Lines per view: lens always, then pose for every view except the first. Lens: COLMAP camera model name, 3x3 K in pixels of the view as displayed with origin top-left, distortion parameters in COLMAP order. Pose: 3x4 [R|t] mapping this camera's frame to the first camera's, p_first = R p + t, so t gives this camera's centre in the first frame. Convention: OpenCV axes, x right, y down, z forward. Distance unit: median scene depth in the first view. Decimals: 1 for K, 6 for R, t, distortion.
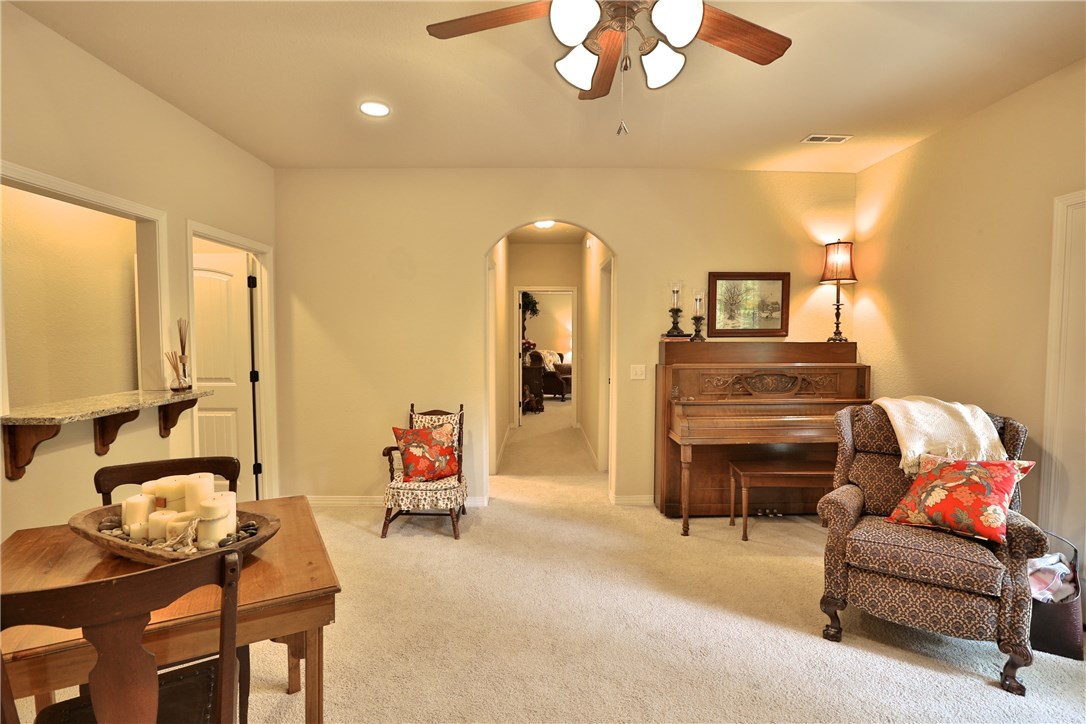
lens RADIAL K [[533.2, 0, 547.8], [0, 533.2, 362.3], [0, 0, 1]] dist [-0.065162, 0.026983]
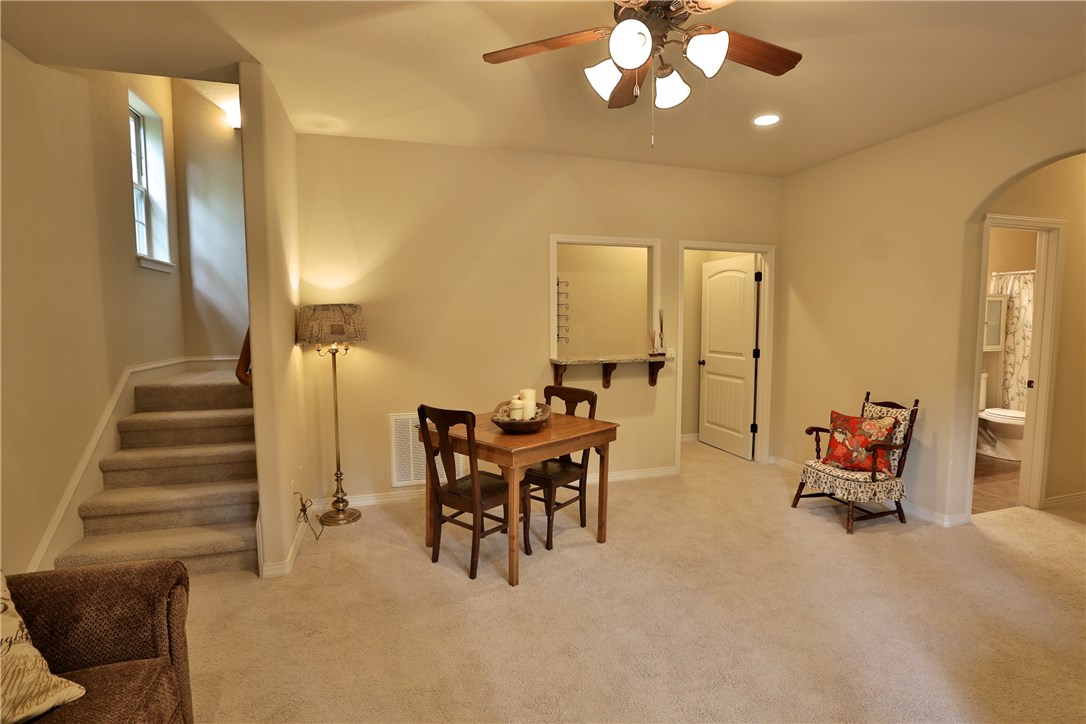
lens RADIAL K [[533.2, 0, 547.8], [0, 533.2, 362.3], [0, 0, 1]] dist [-0.065162, 0.026983]
pose [[0.275852, 0.074014, -0.958346, 0.524816], [-0.047404, 0.996865, 0.063344, -0.007946], [0.960030, 0.027956, 0.278496, 0.193140]]
